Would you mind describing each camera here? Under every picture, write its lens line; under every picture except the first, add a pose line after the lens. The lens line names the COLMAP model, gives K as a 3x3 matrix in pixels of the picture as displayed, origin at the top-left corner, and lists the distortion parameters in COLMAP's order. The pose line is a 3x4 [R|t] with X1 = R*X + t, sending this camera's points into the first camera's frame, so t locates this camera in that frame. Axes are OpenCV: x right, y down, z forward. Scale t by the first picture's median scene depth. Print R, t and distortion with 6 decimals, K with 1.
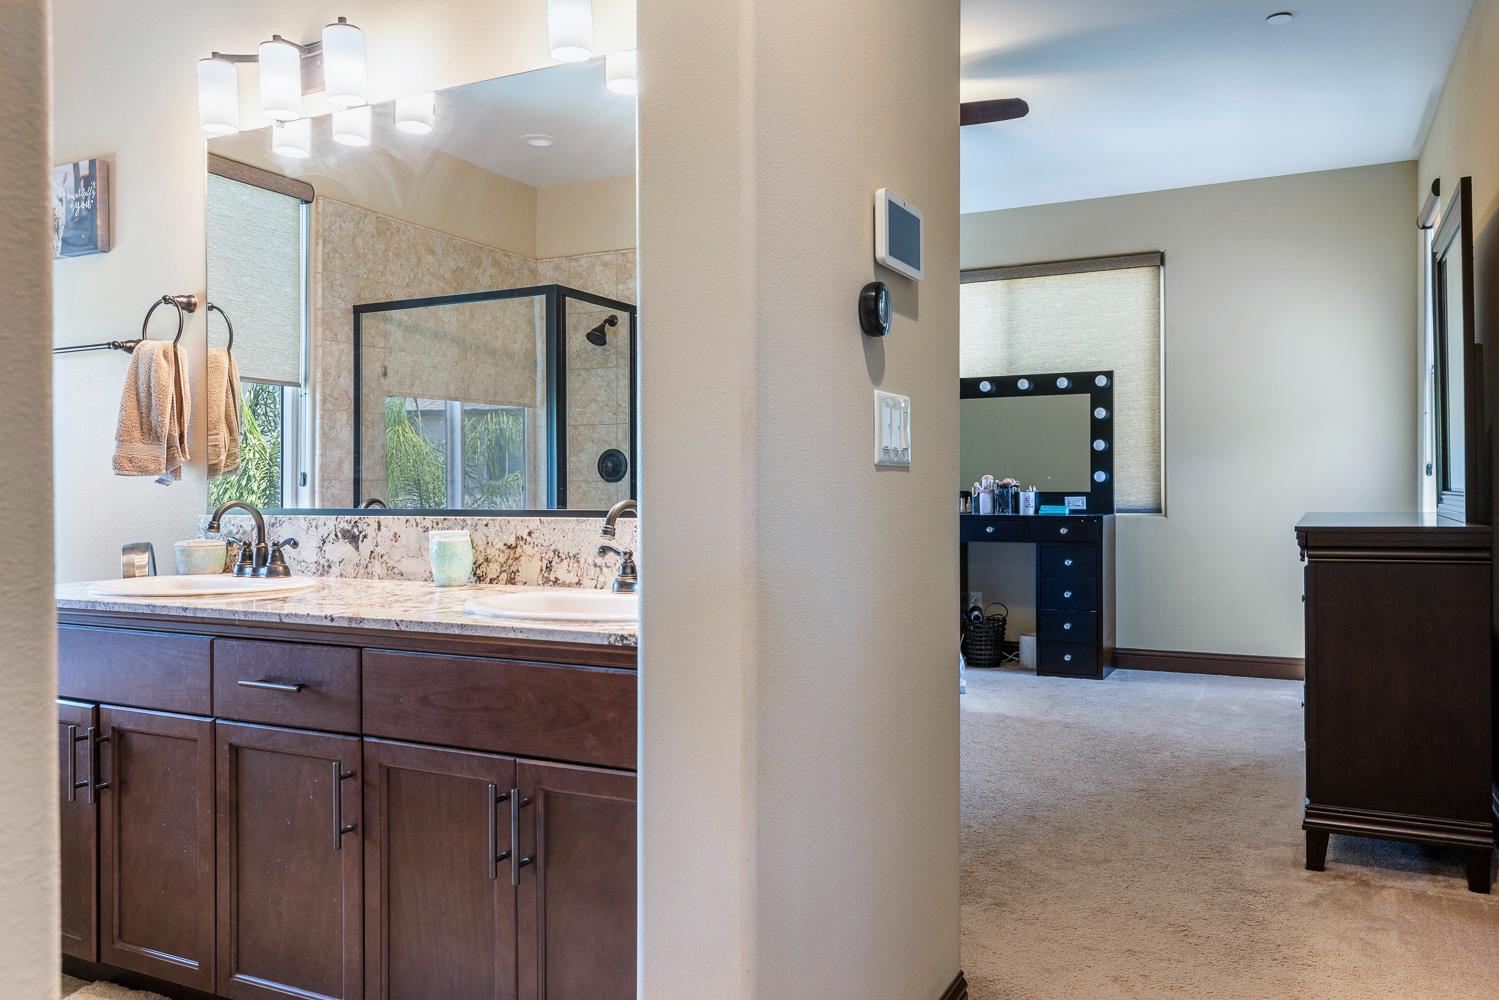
lens RADIAL K [[1118.2, 0, 749.5], [0, 1118.2, 500.0], [0, 0, 1]] dist [0.004811, -0.002412]
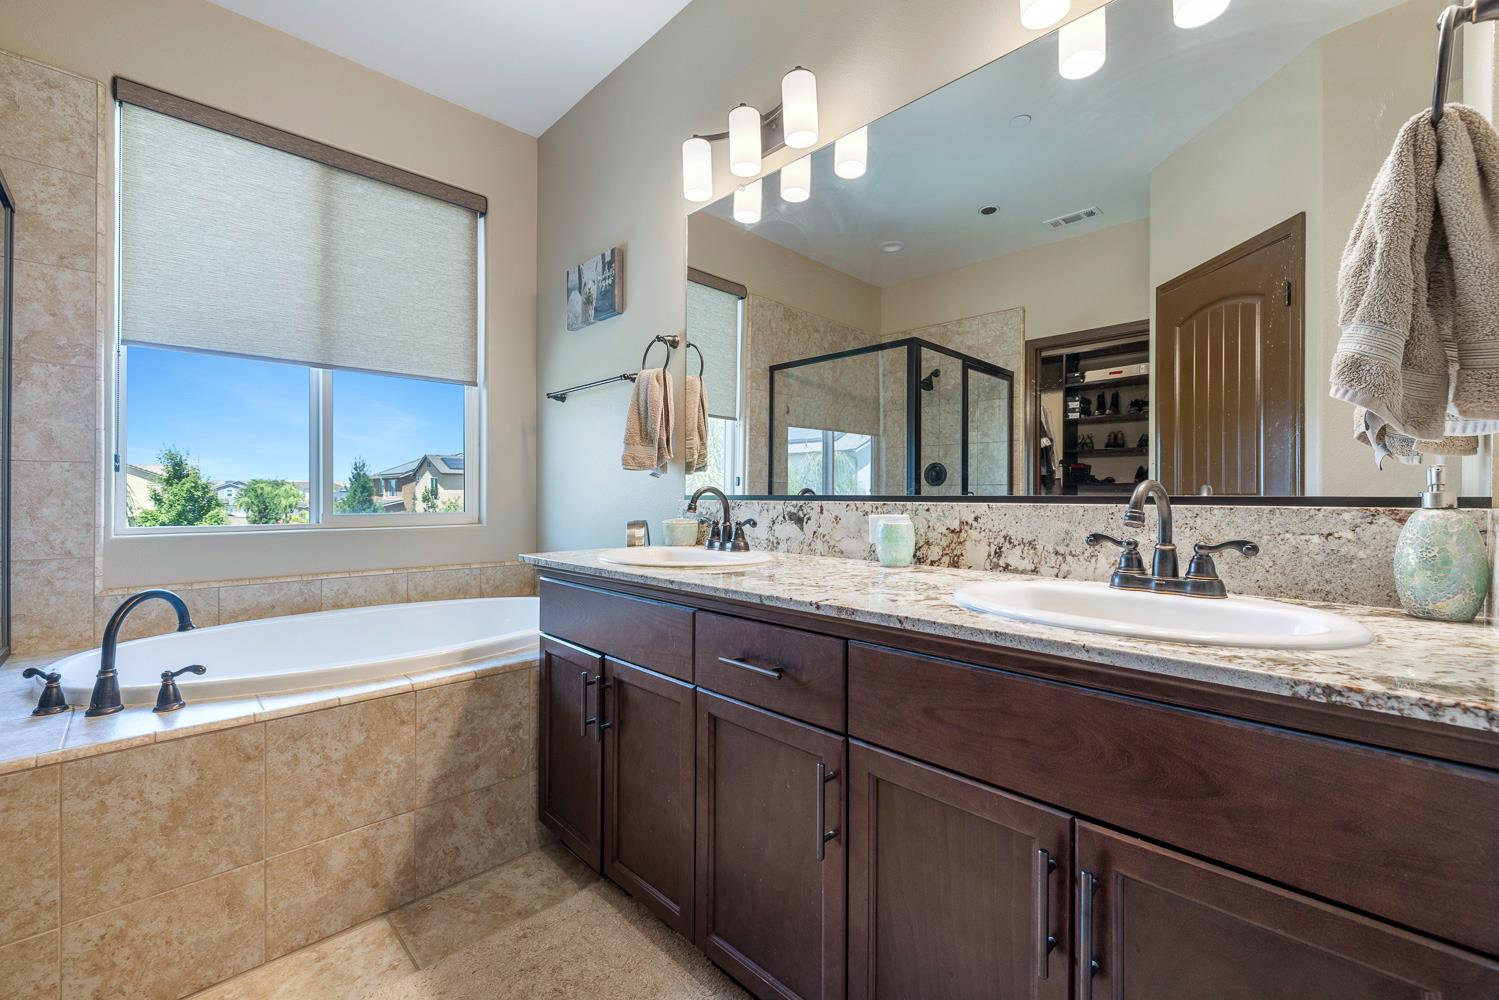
lens RADIAL K [[630.2, 0, 746.1], [0, 630.2, 500.6], [0, 0, 1]] dist [0.000823, 0.000195]
pose [[0.943095, 0.010315, -0.332365, -0.191364], [-0.011274, 0.999936, -0.000955, 0.015388], [0.332334, 0.004648, 0.943150, 0.365817]]
